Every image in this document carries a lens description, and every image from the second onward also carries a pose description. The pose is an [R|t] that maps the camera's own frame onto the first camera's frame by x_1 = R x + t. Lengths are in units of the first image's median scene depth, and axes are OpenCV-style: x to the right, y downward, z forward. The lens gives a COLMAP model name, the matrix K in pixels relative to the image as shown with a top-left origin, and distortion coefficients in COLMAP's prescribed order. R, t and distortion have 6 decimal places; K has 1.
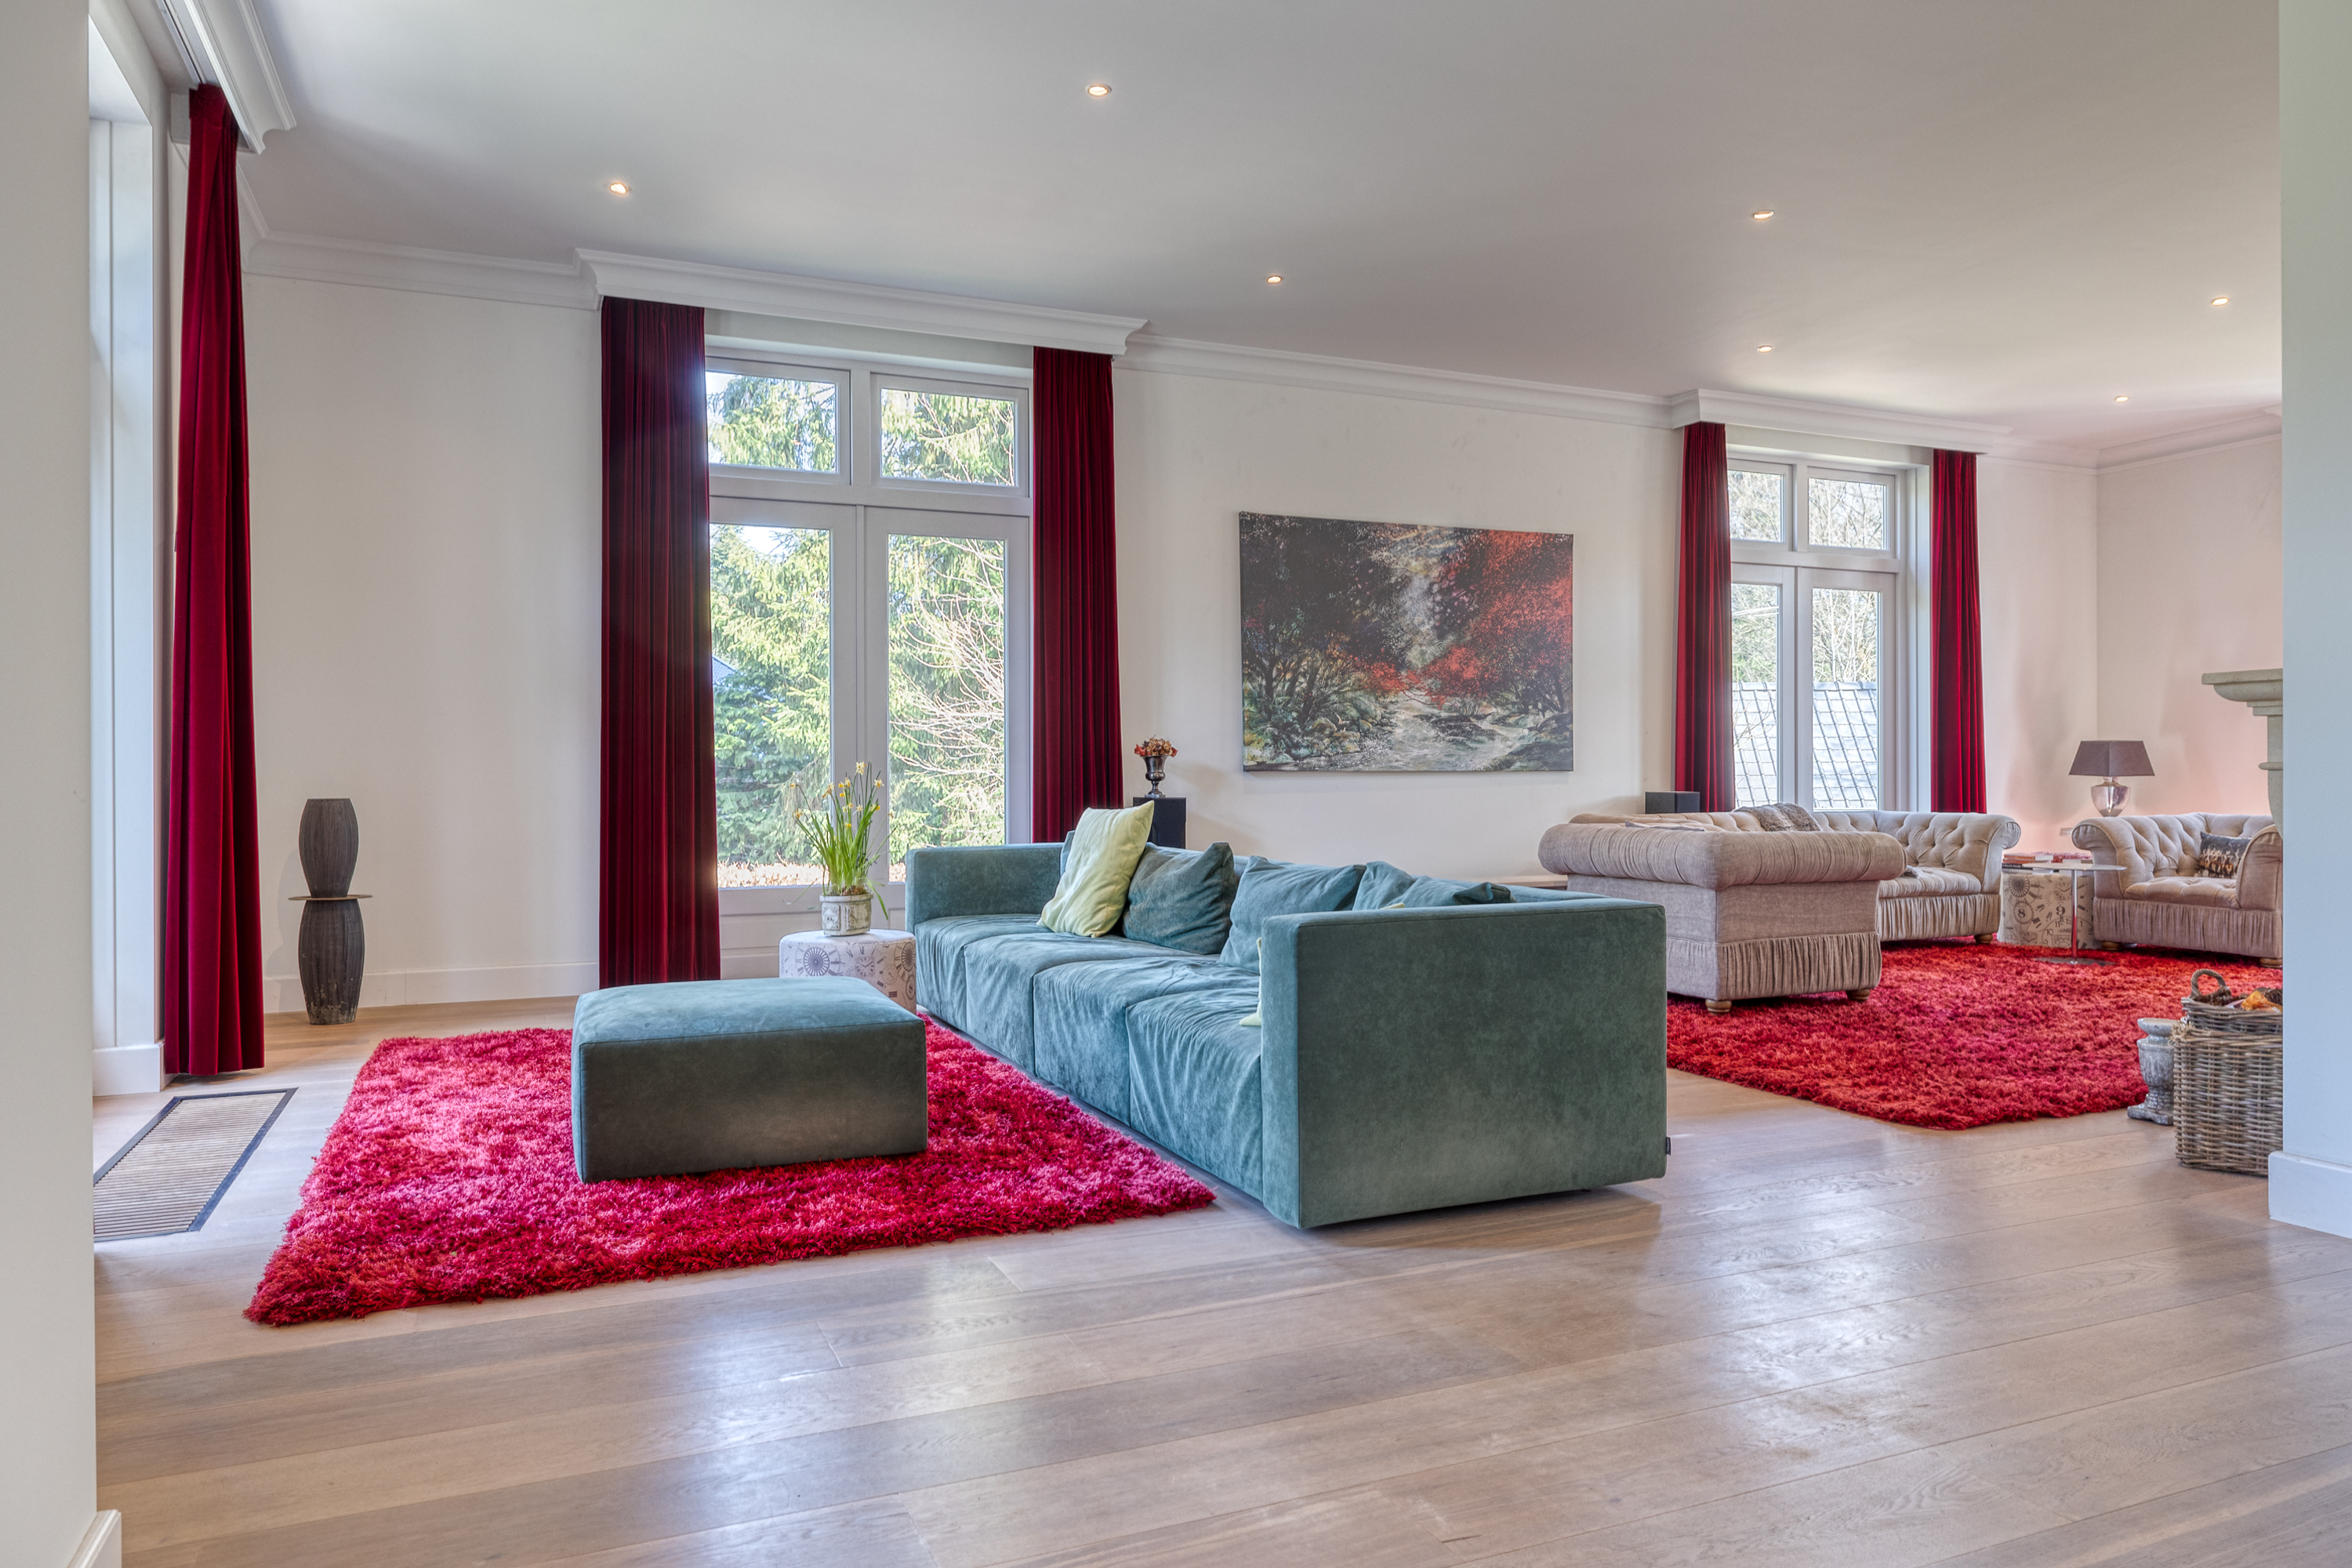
lens RADIAL K [[1538.4, 0, 1175.5], [0, 1538.4, 781.5], [0, 0, 1]] dist [-0.000403, -0.000690]
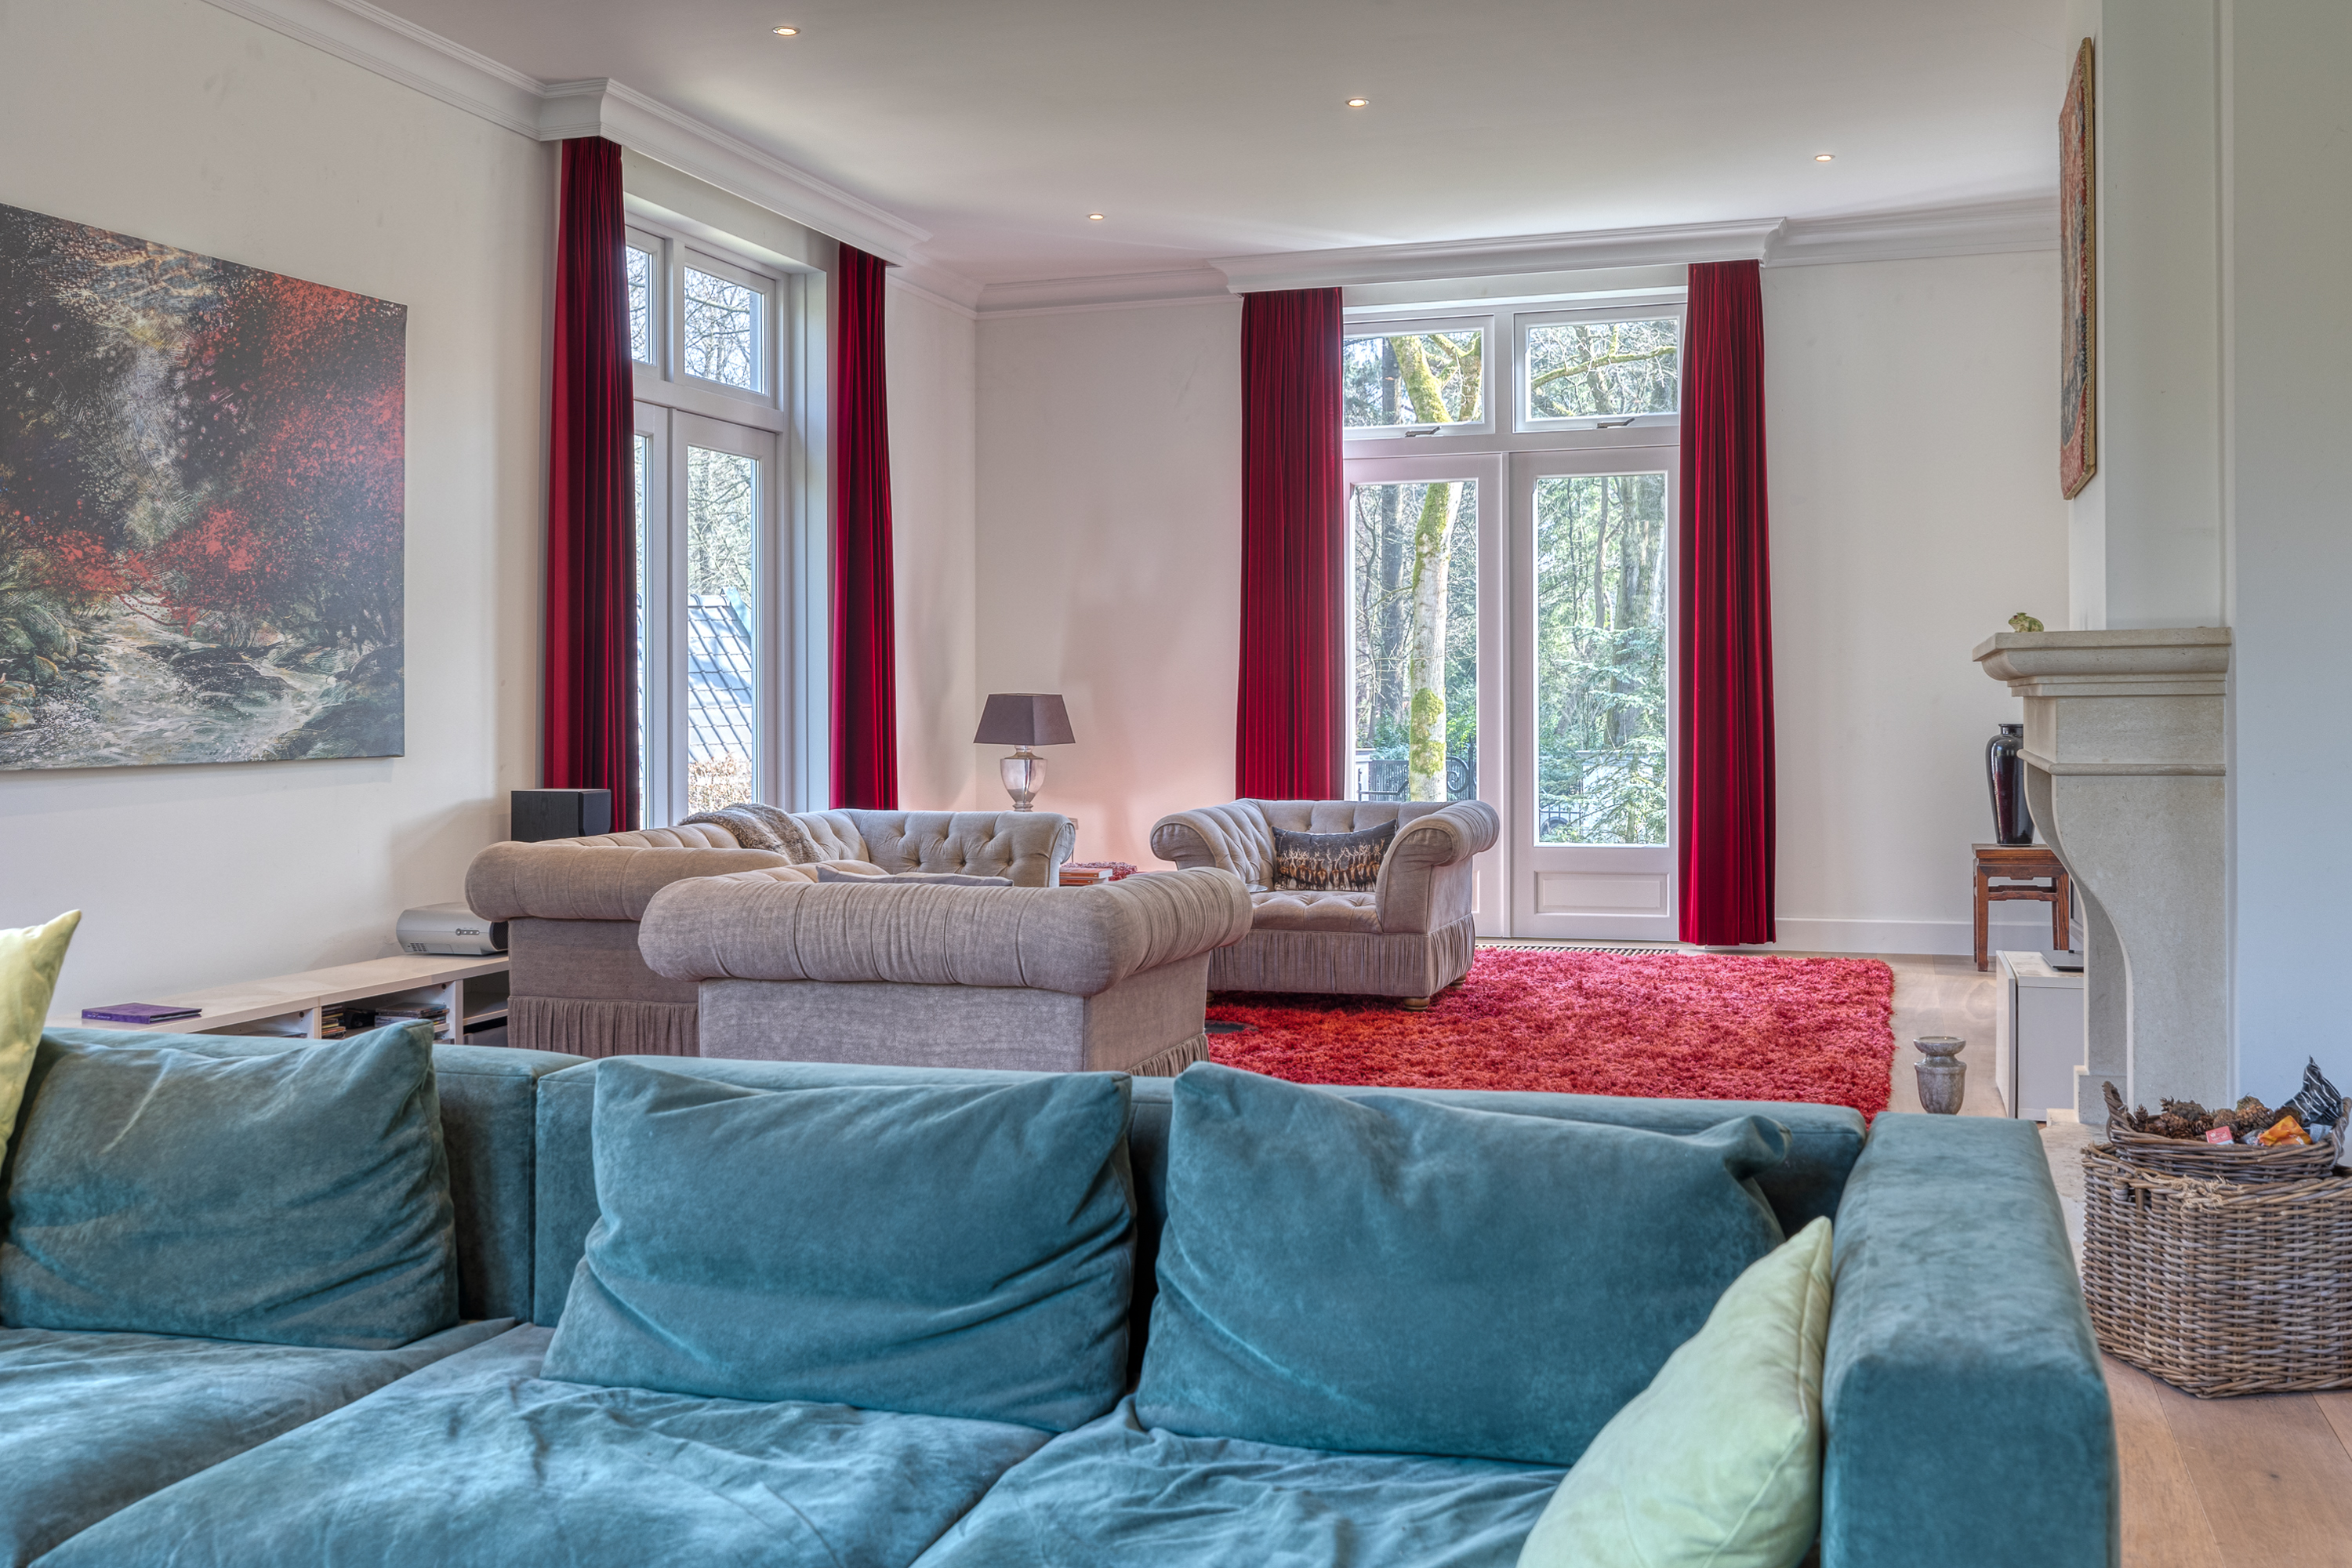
lens RADIAL K [[2248.7, 0, 1192.7], [0, 2248.7, 703.5], [0, 0, 1]] dist [0.006288, 0.000000]
pose [[0.658049, -0.002454, 0.752971, -0.148420], [0.010632, 0.999925, -0.006032, -0.018082], [-0.752900, 0.011975, 0.658026, 0.306411]]
